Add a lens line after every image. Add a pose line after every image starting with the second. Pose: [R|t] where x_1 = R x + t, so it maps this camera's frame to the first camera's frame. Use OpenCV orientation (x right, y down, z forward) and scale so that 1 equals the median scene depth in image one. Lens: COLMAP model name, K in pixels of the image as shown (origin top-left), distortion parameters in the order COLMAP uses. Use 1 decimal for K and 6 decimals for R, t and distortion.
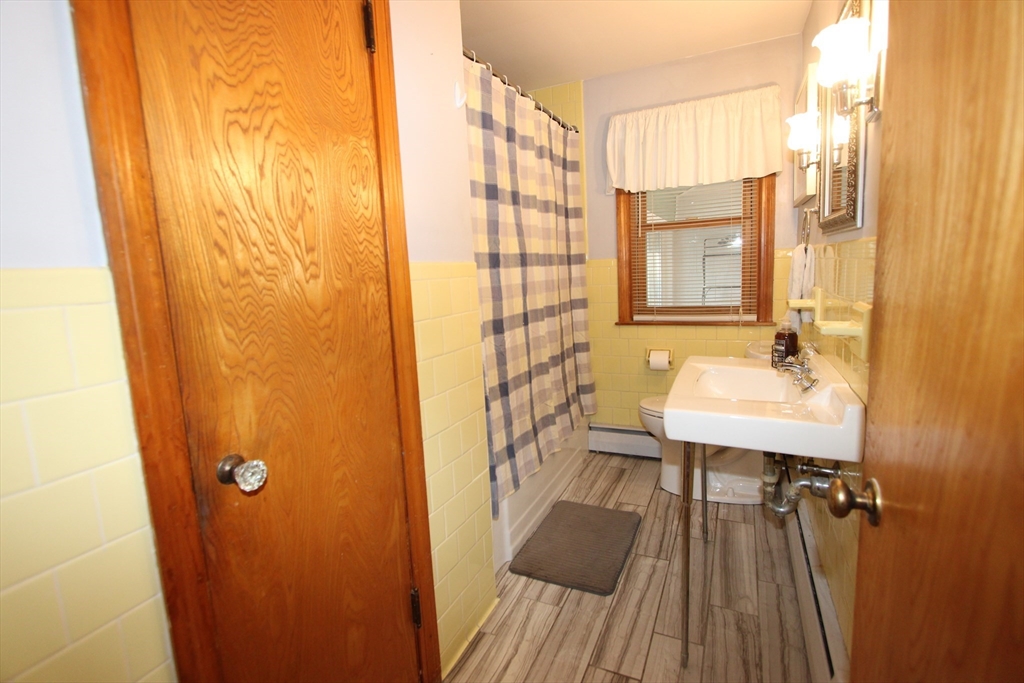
lens RADIAL K [[468.4, 0, 515.0], [0, 468.4, 338.3], [0, 0, 1]] dist [-0.012343, 0.001065]
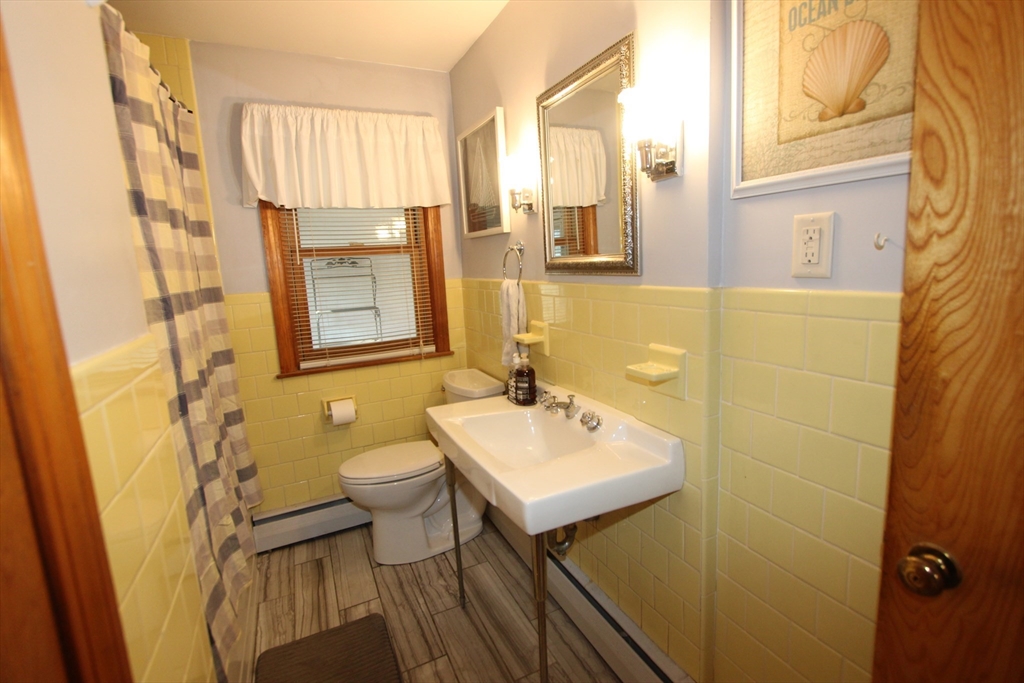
lens RADIAL K [[468.4, 0, 513.6], [0, 468.4, 334.6], [0, 0, 1]] dist [-0.012343, 0.001065]
pose [[0.627432, -0.103790, 0.771724, -0.137304], [0.132191, 0.990889, 0.025791, -0.076367], [-0.767369, 0.085833, 0.635435, 0.244575]]
